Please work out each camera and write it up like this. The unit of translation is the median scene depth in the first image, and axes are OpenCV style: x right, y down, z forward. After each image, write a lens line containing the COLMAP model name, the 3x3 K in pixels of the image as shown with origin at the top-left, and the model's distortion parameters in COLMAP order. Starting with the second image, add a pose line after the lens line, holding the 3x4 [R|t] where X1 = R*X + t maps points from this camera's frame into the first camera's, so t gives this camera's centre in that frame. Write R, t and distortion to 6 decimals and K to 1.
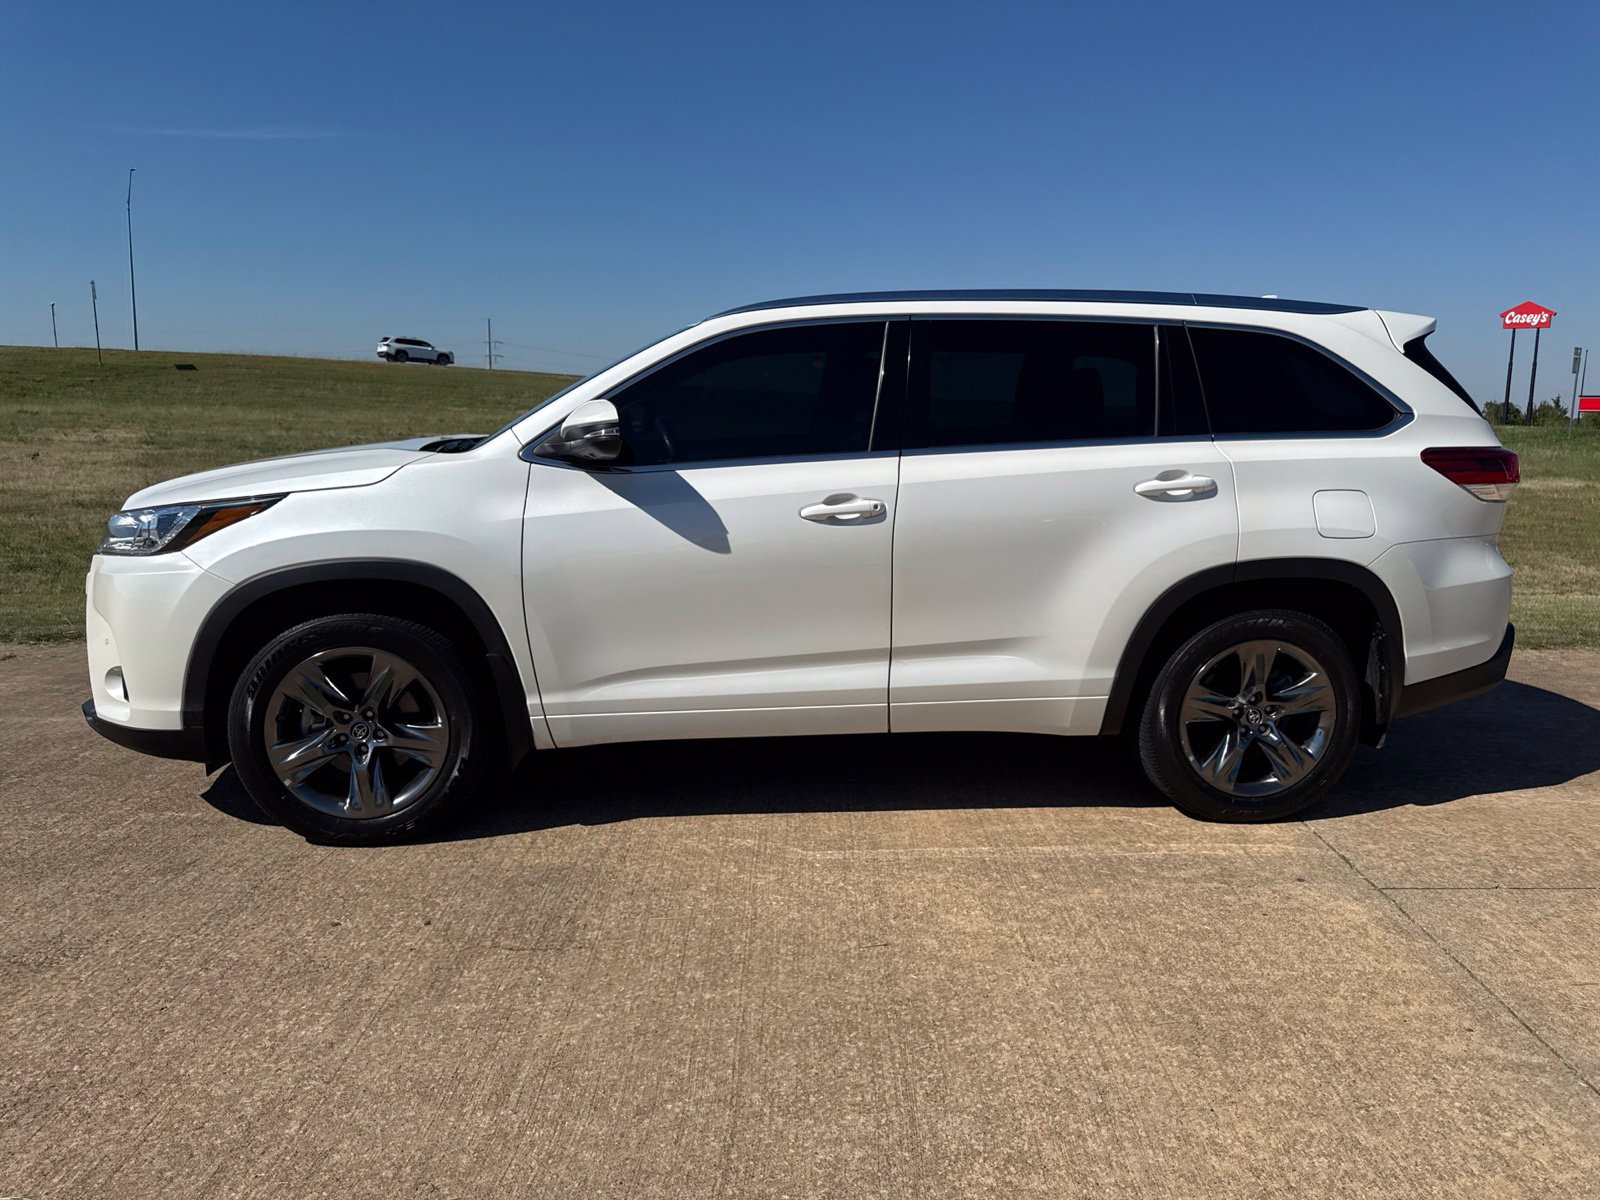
lens RADIAL K [[1142.6, 0, 802.6], [0, 1142.6, 587.1], [0, 0, 1]] dist [0.029554, -0.038571]
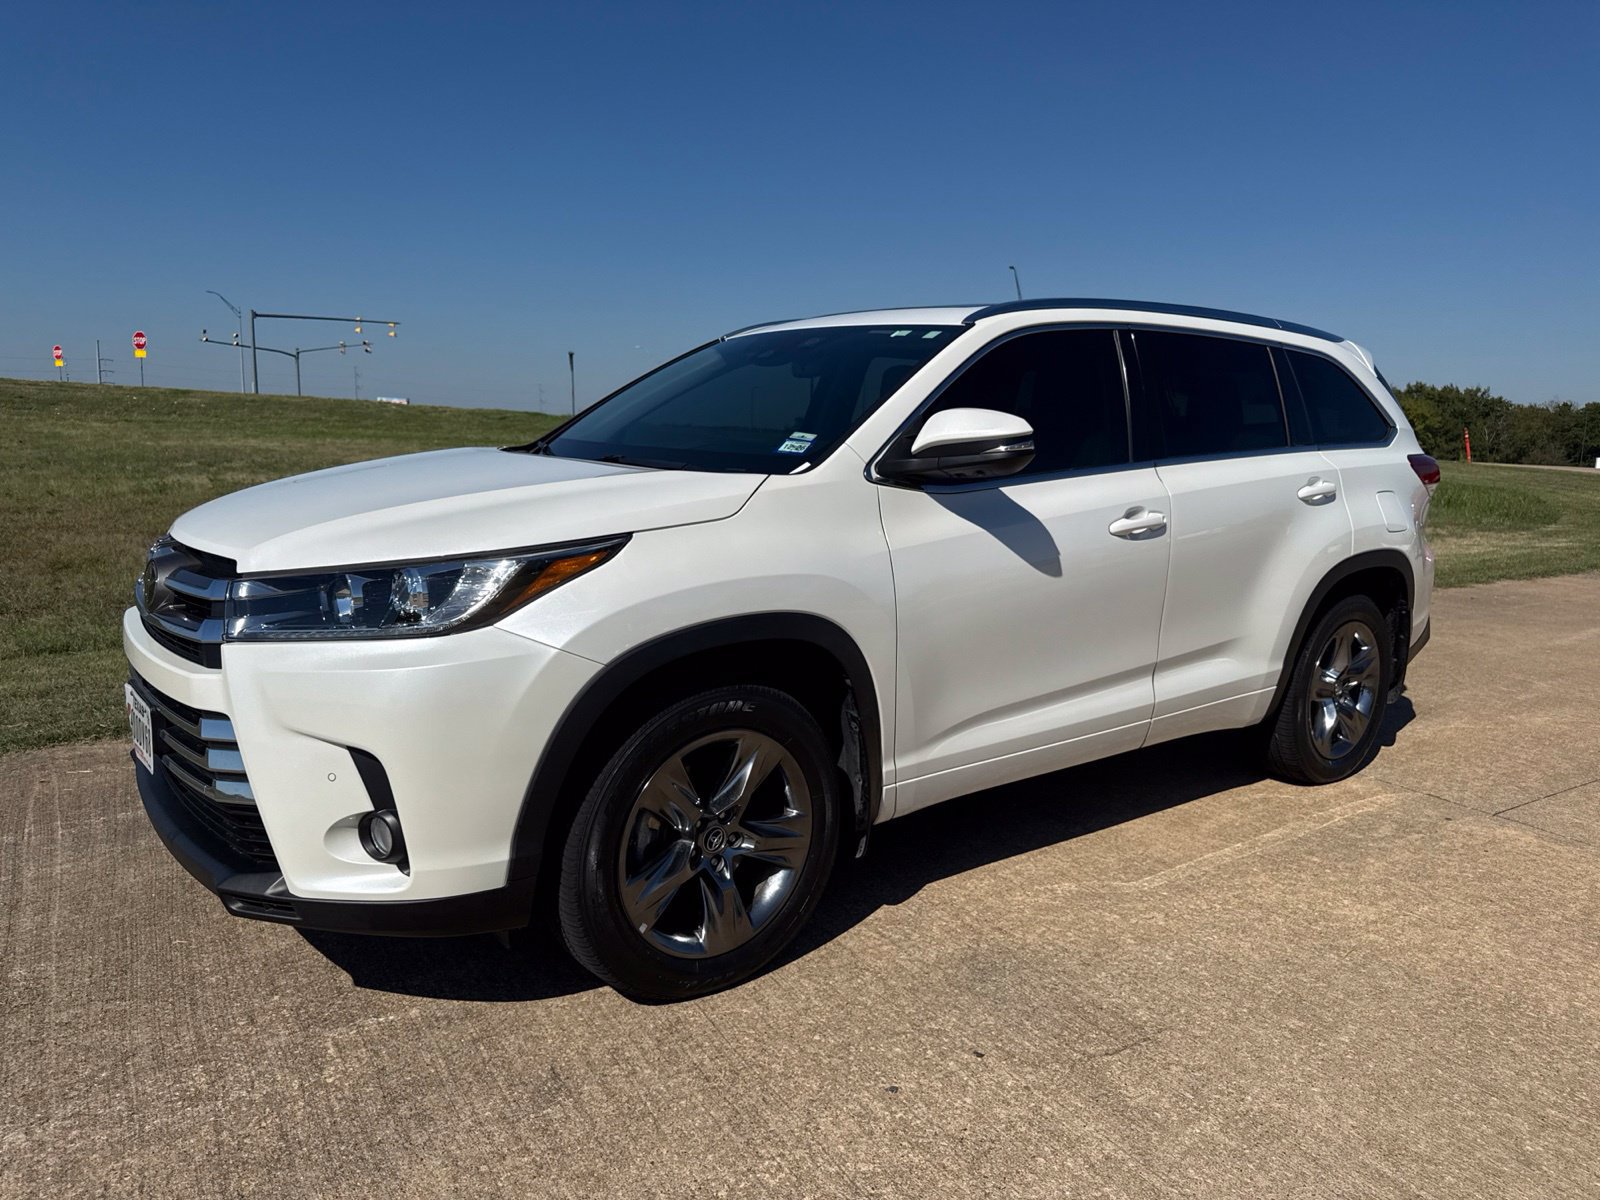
lens RADIAL K [[1142.6, 0, 805.5], [0, 1142.6, 609.8], [0, 0, 1]] dist [0.029554, -0.038571]
pose [[0.848657, -0.078615, 0.523068, -0.700139], [0.070869, 0.996877, 0.034845, -0.047978], [-0.524174, 0.007498, 0.851578, 0.314291]]
